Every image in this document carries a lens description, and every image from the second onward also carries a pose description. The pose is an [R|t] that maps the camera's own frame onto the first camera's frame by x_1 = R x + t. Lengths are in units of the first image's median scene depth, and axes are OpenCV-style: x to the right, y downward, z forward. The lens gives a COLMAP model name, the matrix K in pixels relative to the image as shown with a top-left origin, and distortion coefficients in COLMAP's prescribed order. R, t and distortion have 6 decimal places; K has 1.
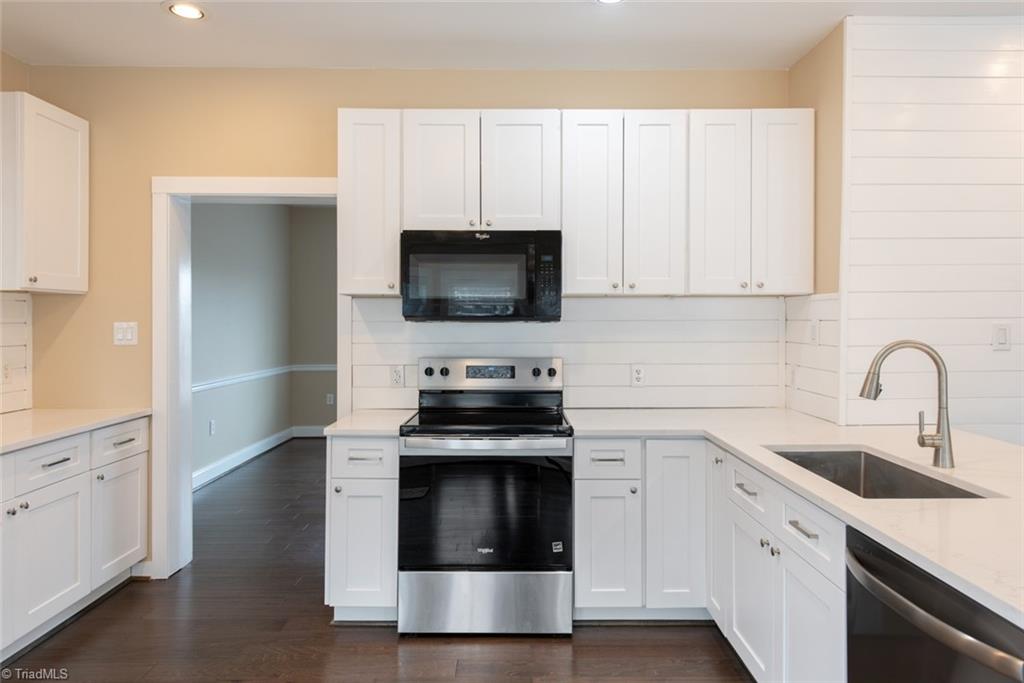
lens RADIAL K [[638.1, 0, 510.0], [0, 638.1, 331.6], [0, 0, 1]] dist [0.046960, -0.054647]
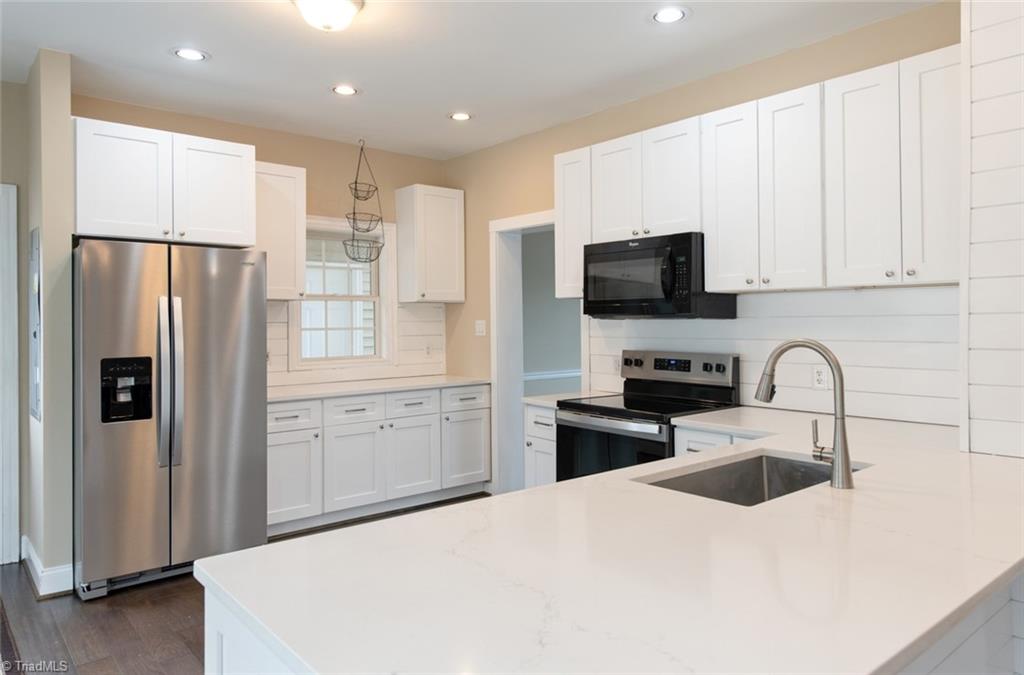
lens RADIAL K [[675.3, 0, 512.0], [0, 675.3, 337.5], [0, 0, 1]] dist [0.031362, 0.000258]
pose [[0.642220, 0.015349, -0.766367, 0.740579], [-0.003994, 0.999853, 0.016679, -0.001635], [0.766510, -0.007651, 0.642186, 0.054405]]
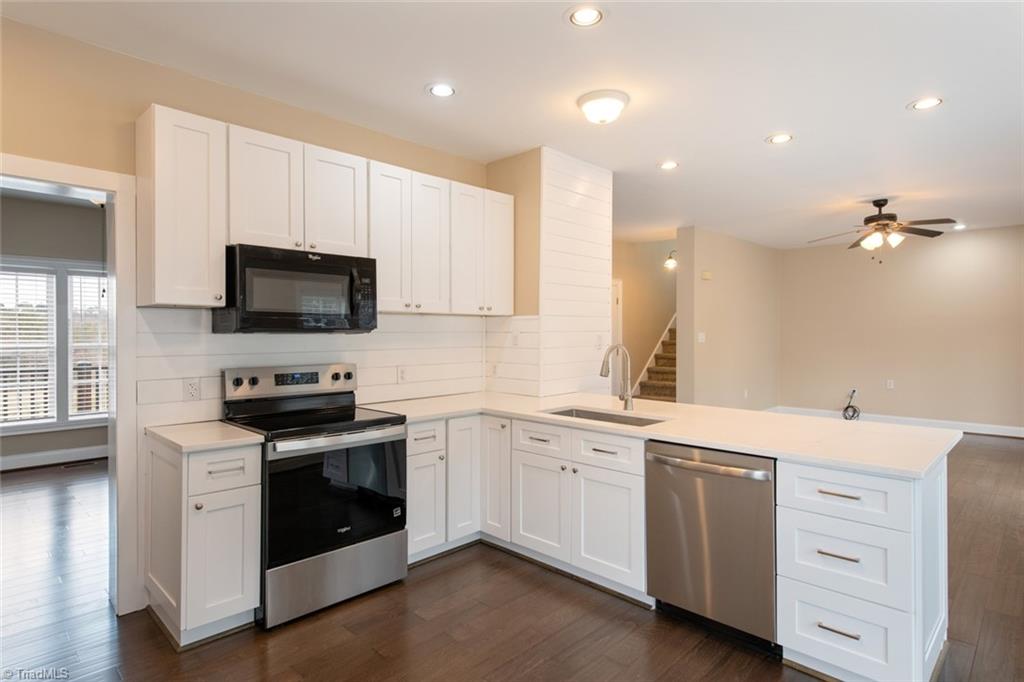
lens RADIAL K [[554.6, 0, 512.0], [0, 554.6, 341.0], [0, 0, 1]] dist [0.016489, -0.000688]
pose [[0.703334, -0.010071, 0.710788, -0.492669], [0.009803, 0.999942, 0.004467, -0.002603], [-0.710792, 0.003826, 0.703392, 0.063523]]
